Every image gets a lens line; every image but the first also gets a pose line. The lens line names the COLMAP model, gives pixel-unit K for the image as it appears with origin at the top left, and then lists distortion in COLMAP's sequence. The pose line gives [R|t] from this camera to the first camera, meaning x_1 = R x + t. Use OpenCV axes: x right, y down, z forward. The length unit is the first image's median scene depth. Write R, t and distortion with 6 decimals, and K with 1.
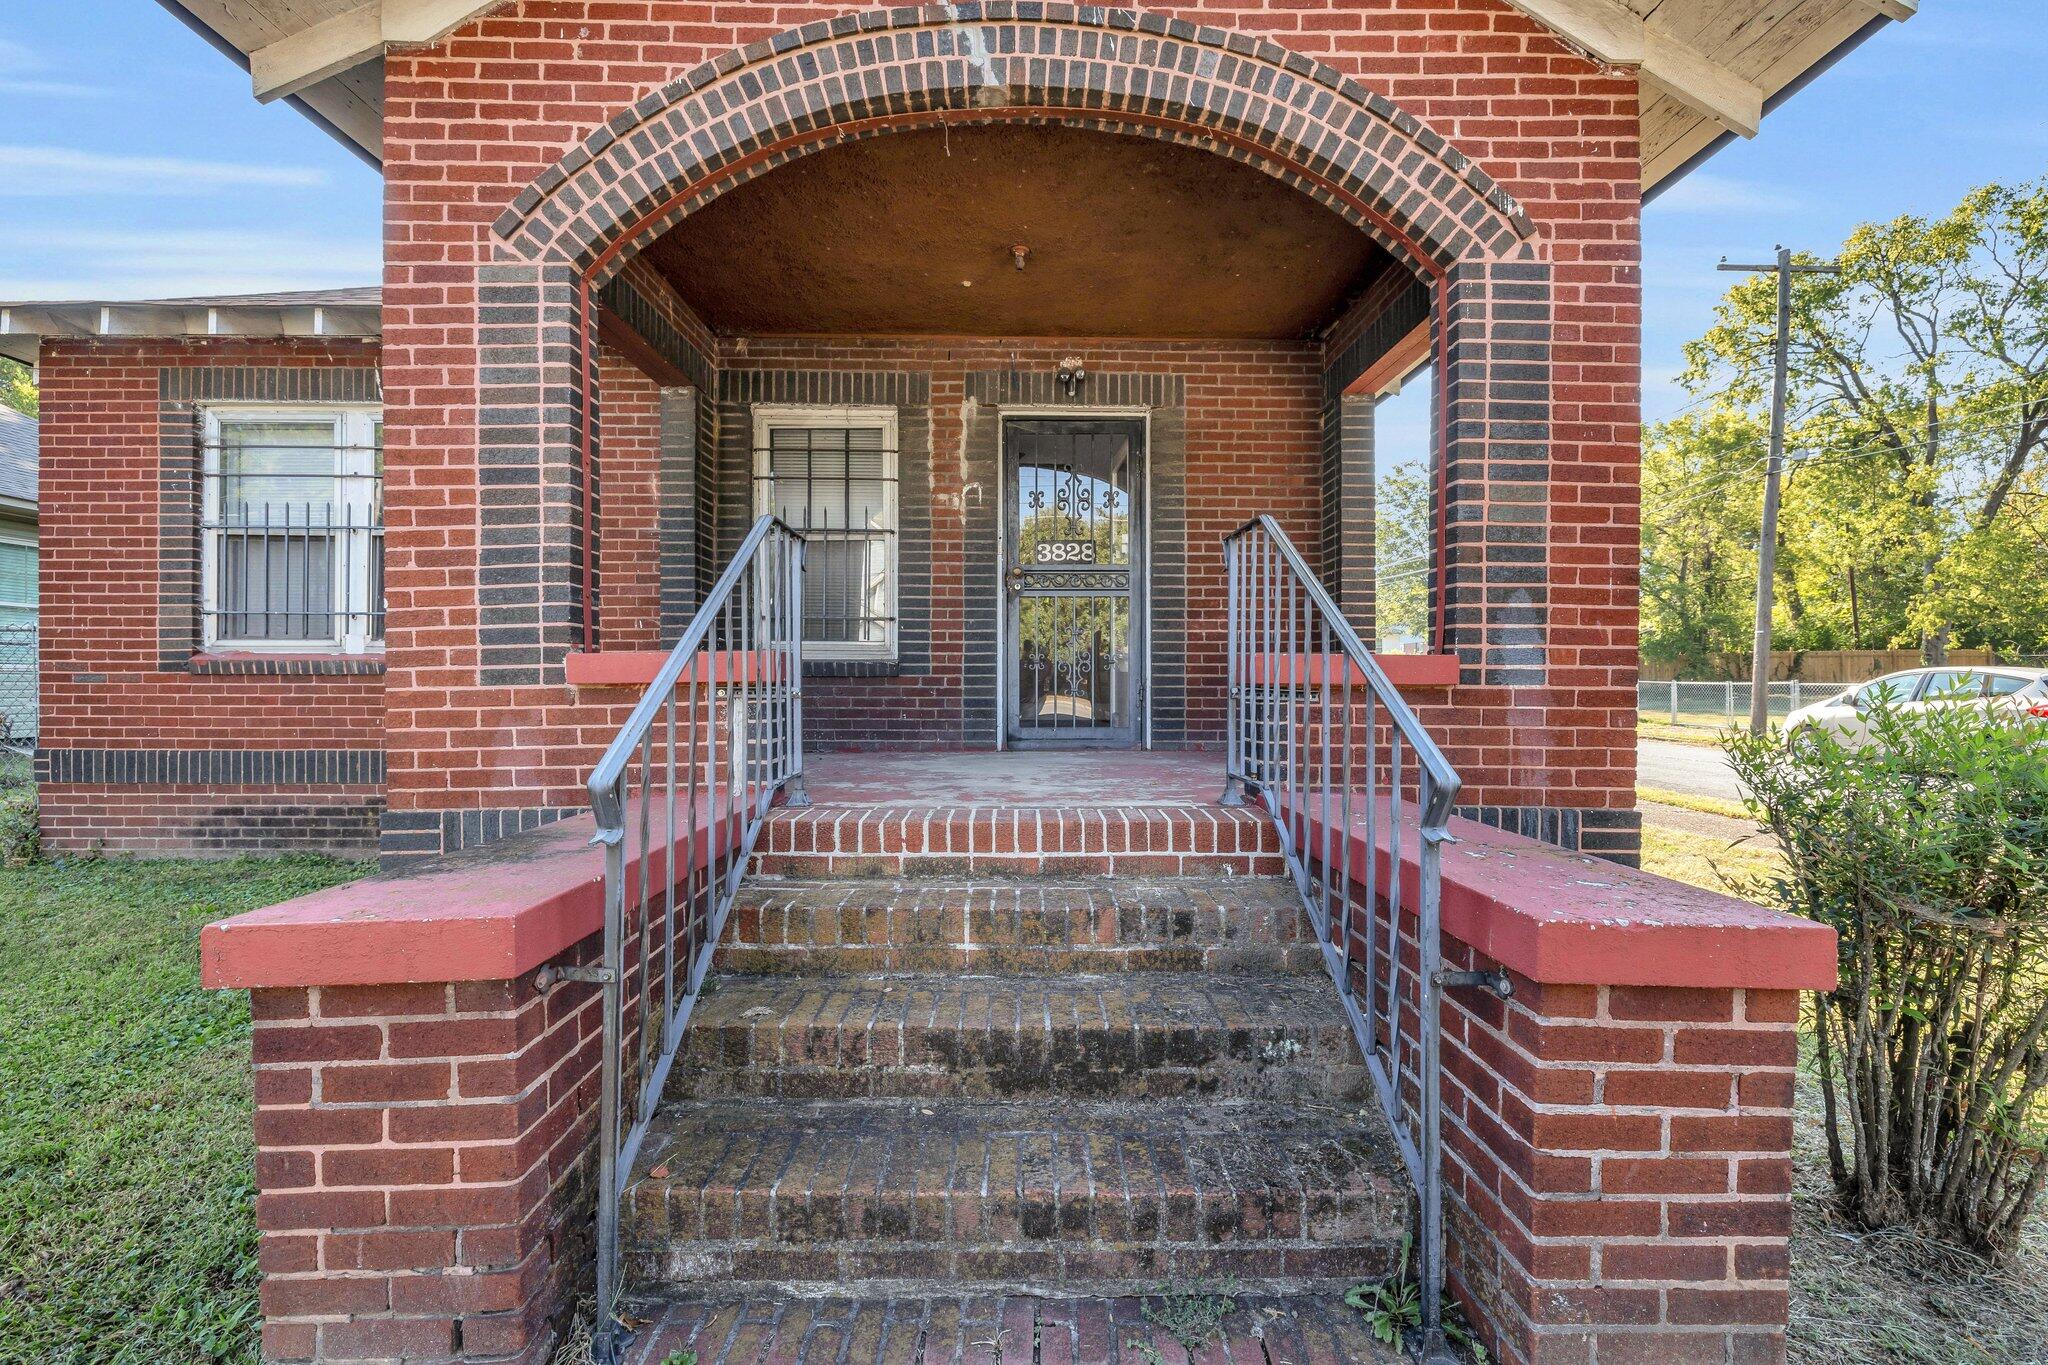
lens RADIAL K [[855.1, 0, 1025.1], [0, 855.1, 682.1], [0, 0, 1]] dist [-0.000888, 0.000402]
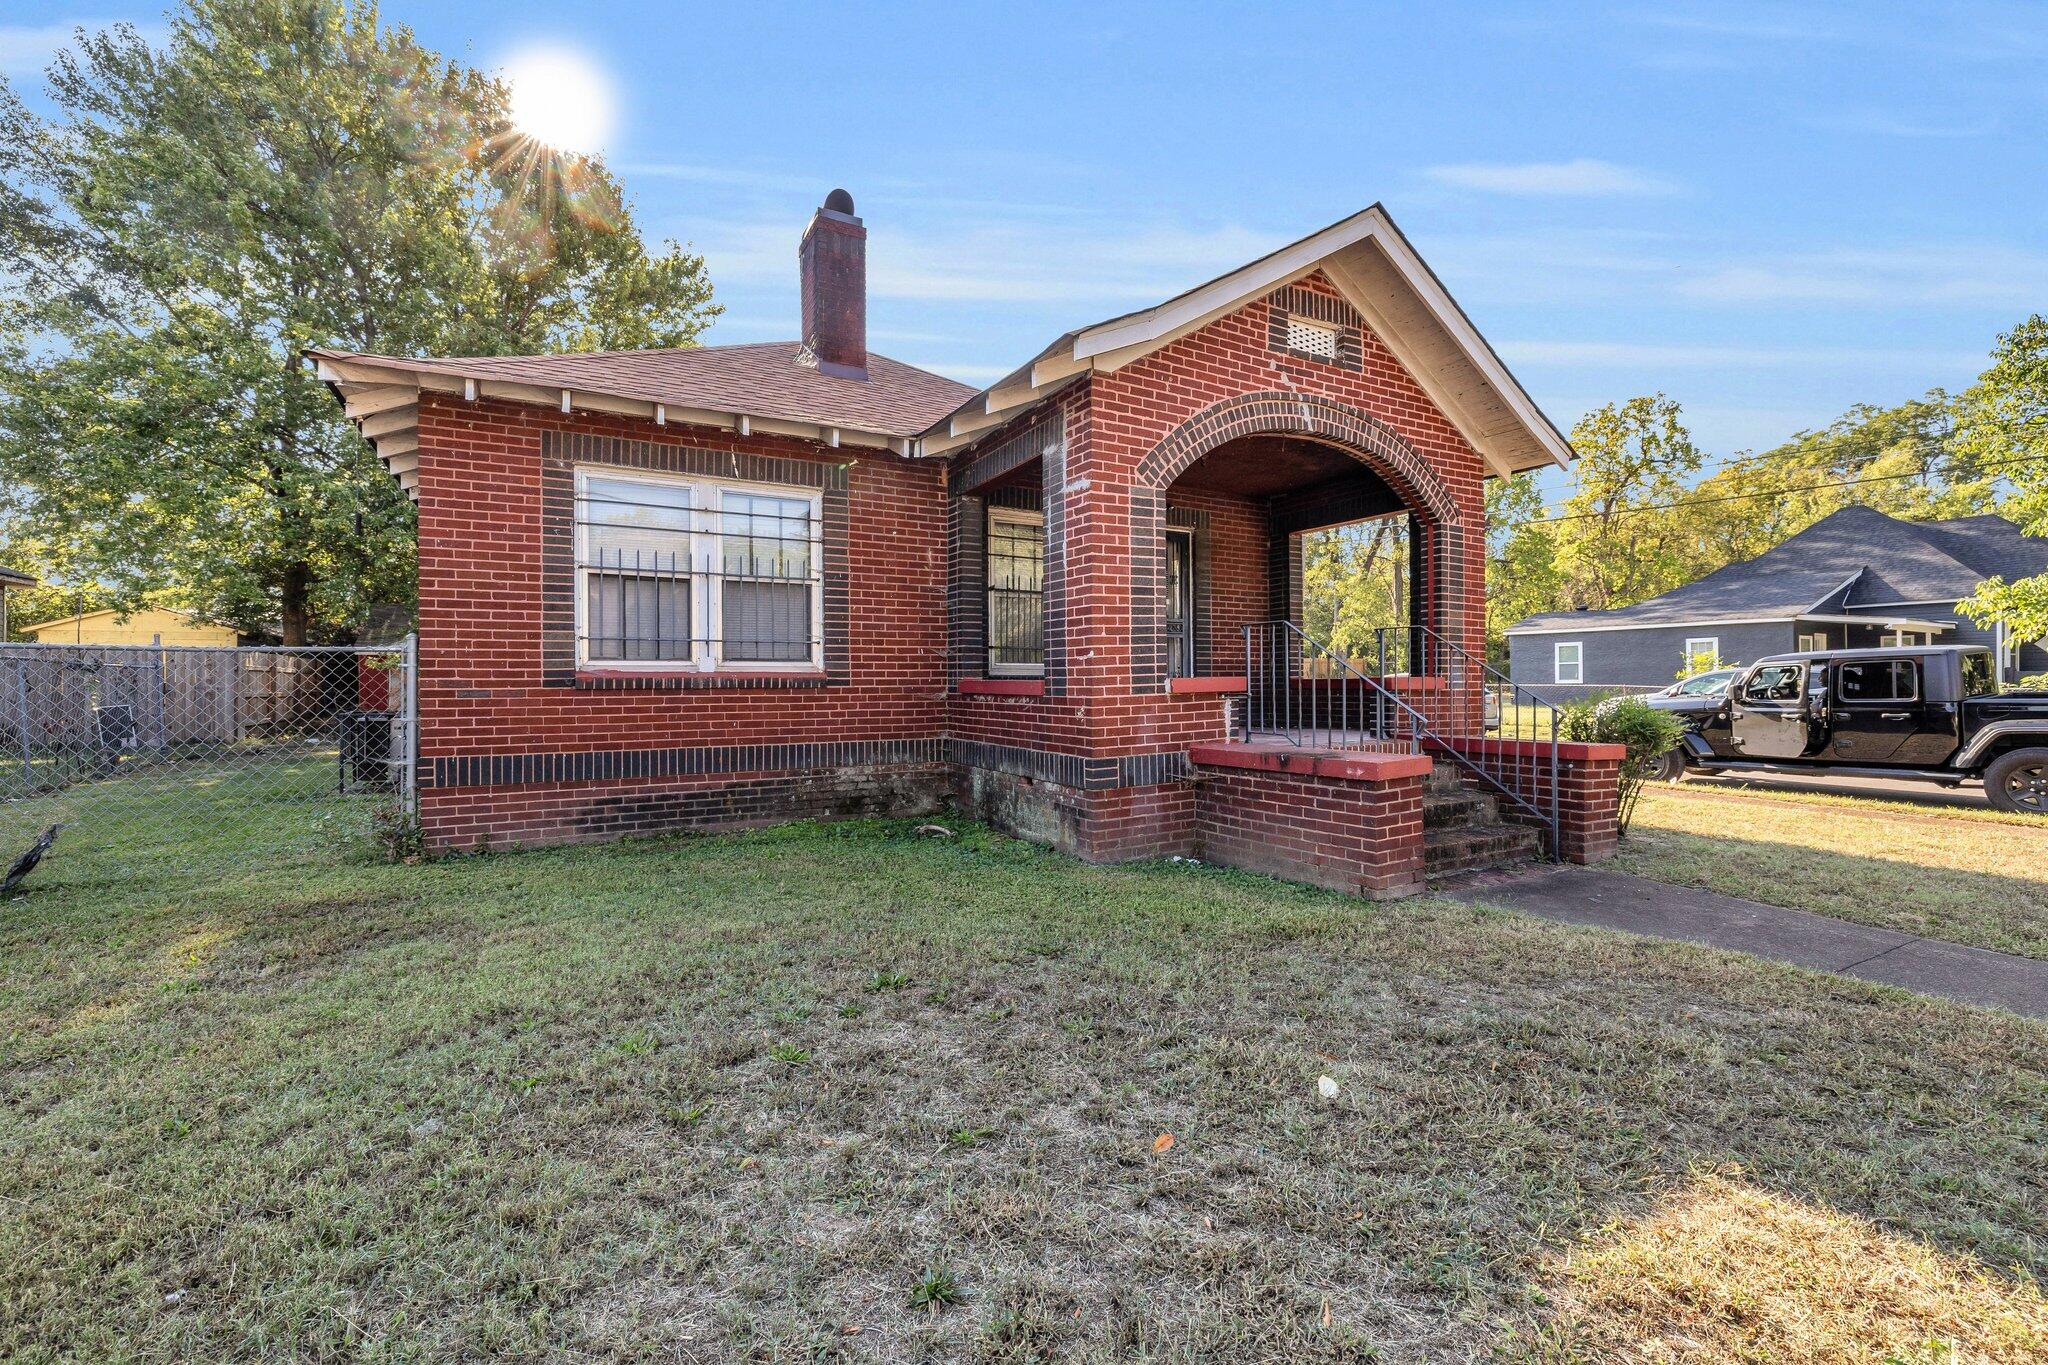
lens RADIAL K [[855.1, 0, 1027.0], [0, 855.1, 683.5], [0, 0, 1]] dist [-0.000888, 0.000402]
pose [[0.876918, -0.007871, 0.480575, -1.806698], [0.007613, 0.999968, 0.002485, -0.028430], [-0.480579, 0.001480, 0.876950, -0.644960]]
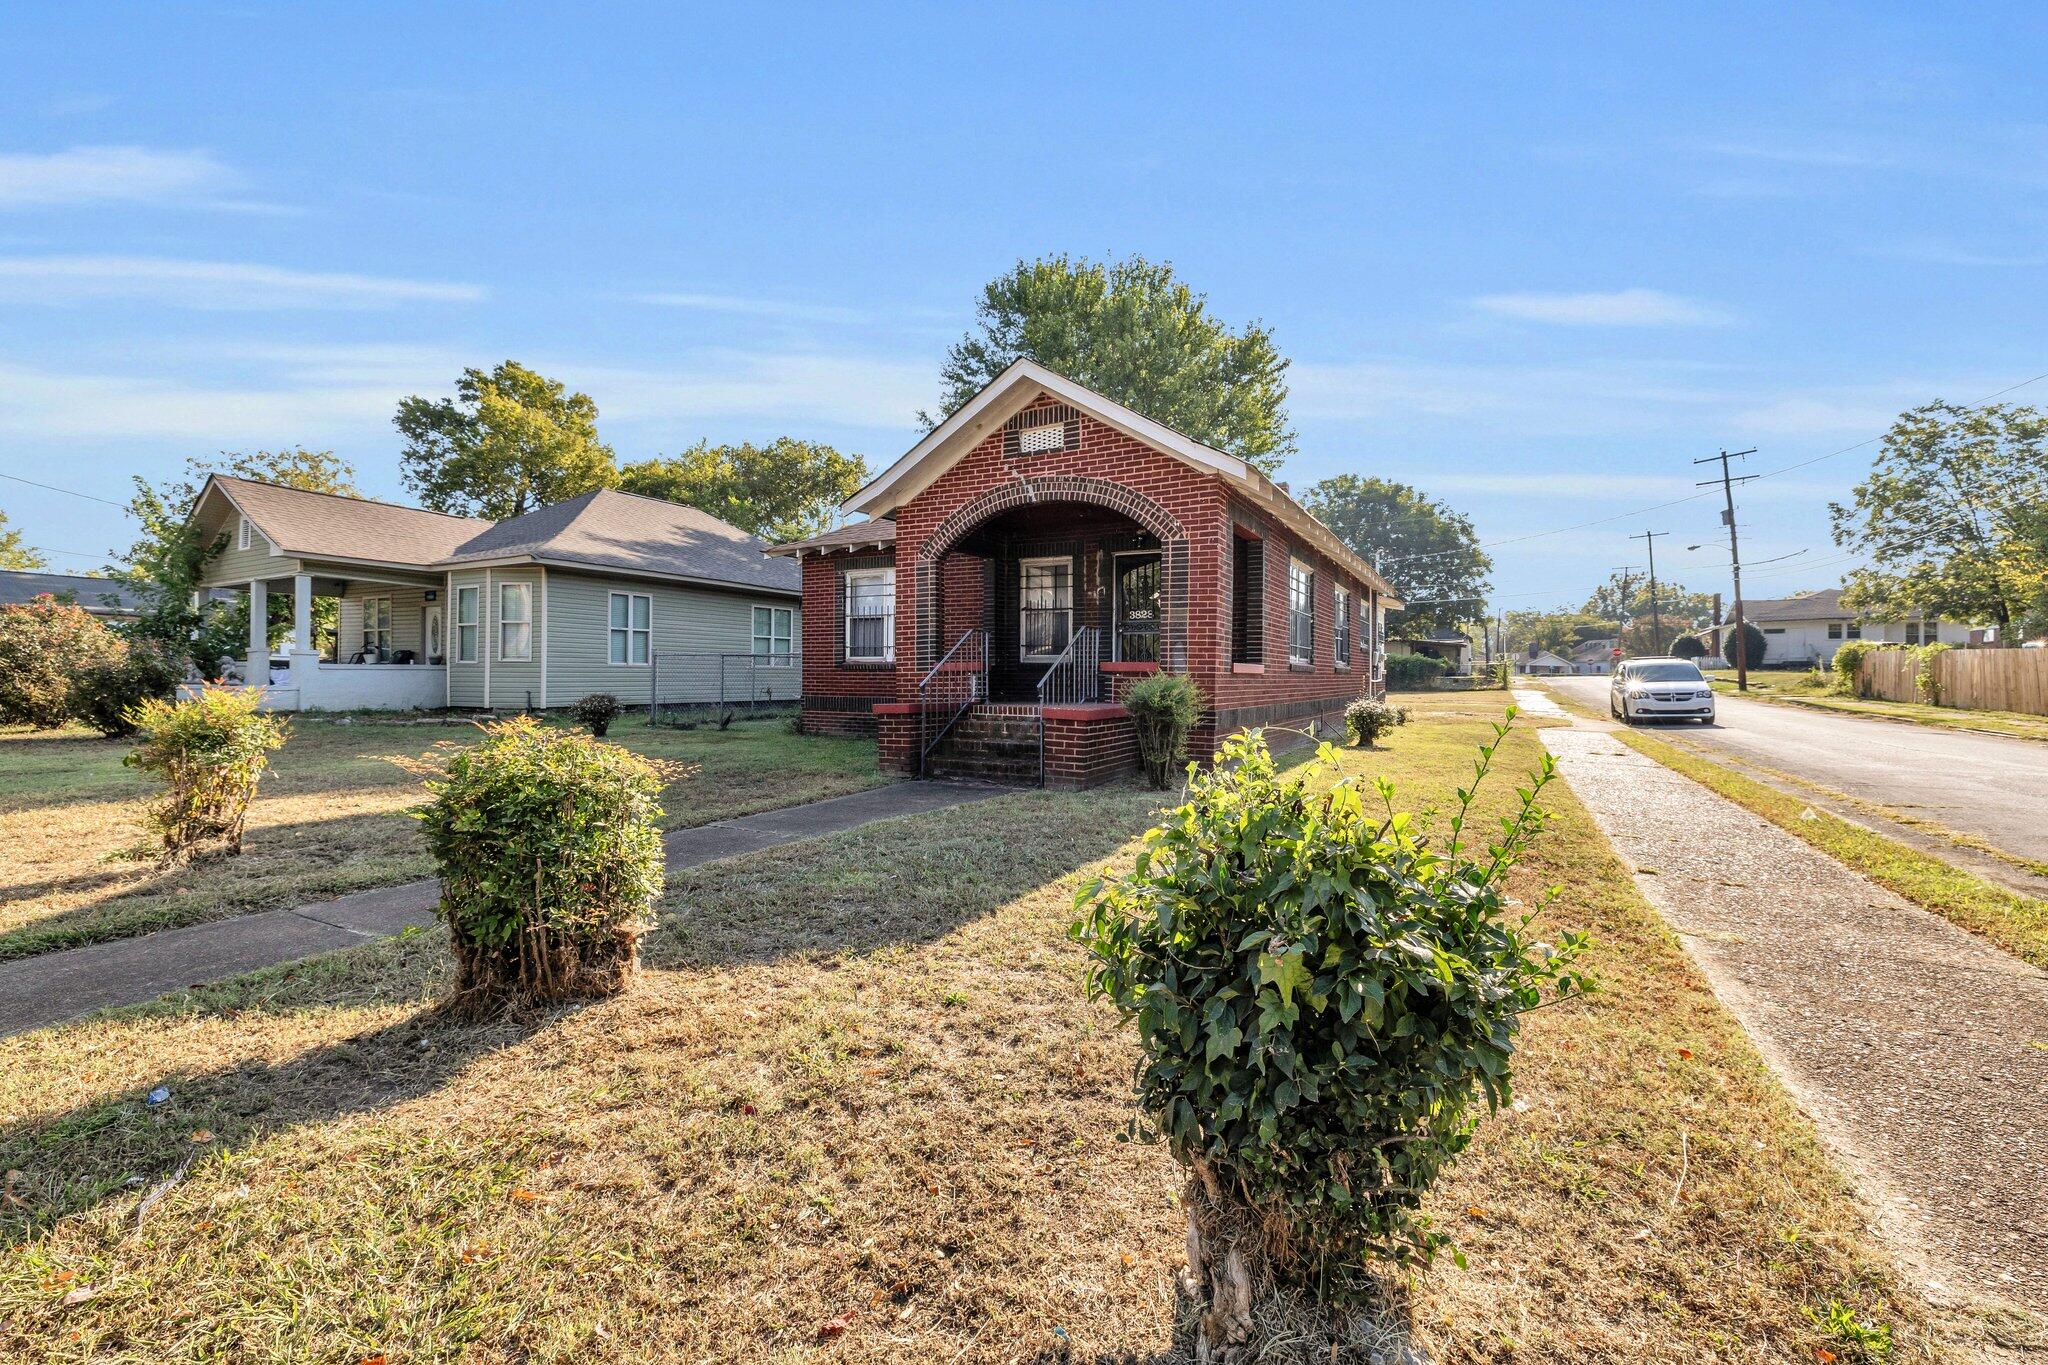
lens RADIAL K [[855.1, 0, 1021.8], [0, 855.1, 680.7], [0, 0, 1]] dist [-0.000888, 0.000402]
pose [[0.872331, 0.004660, -0.488893, 1.627862], [-0.003344, 0.999988, 0.003566, 0.028894], [0.488904, -0.001476, 0.872336, -2.082033]]
